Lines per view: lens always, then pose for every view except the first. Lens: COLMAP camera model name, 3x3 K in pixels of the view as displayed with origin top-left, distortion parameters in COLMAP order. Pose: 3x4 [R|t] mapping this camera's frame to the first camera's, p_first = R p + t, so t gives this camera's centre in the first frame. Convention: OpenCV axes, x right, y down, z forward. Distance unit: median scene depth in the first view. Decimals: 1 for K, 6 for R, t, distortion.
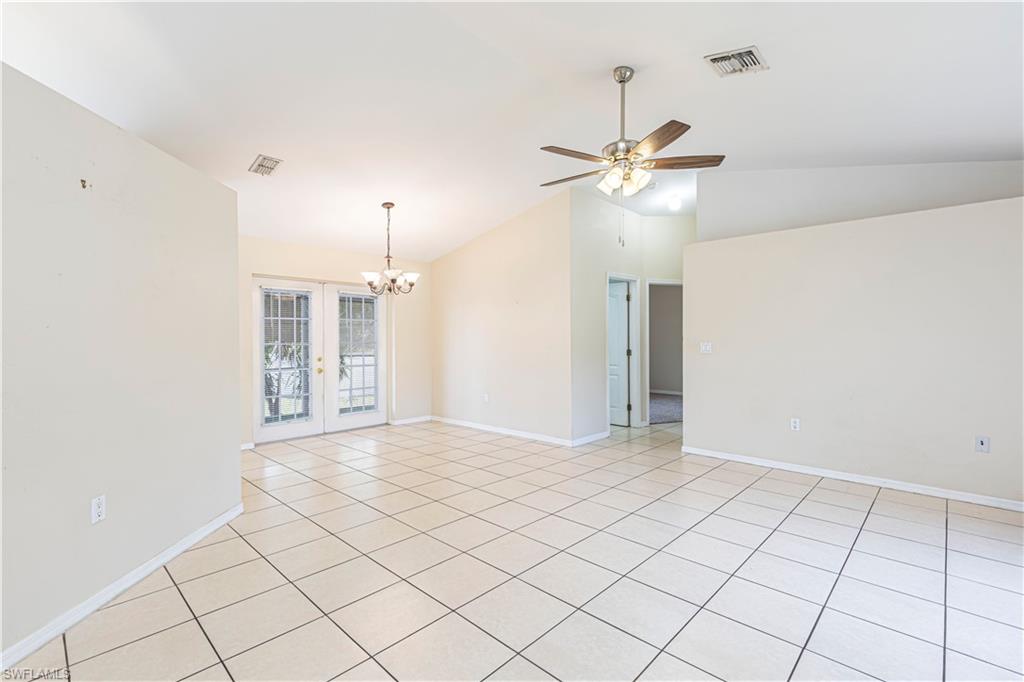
lens RADIAL K [[460.6, 0, 508.3], [0, 460.6, 342.3], [0, 0, 1]] dist [0.010463, 0.000209]
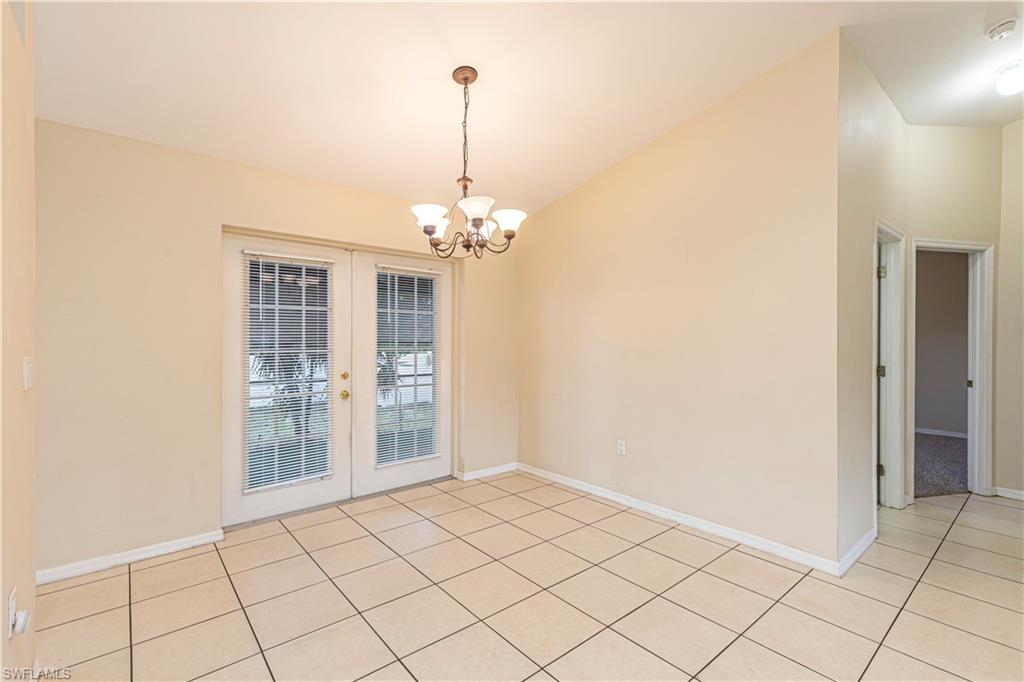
lens RADIAL K [[460.6, 0, 511.5], [0, 460.6, 342.8], [0, 0, 1]] dist [0.010463, 0.000209]
pose [[0.994502, 0.008939, -0.104335, -0.131142], [-0.008930, 0.999960, 0.000553, -0.008817], [0.104336, 0.000382, 0.994542, 0.428681]]
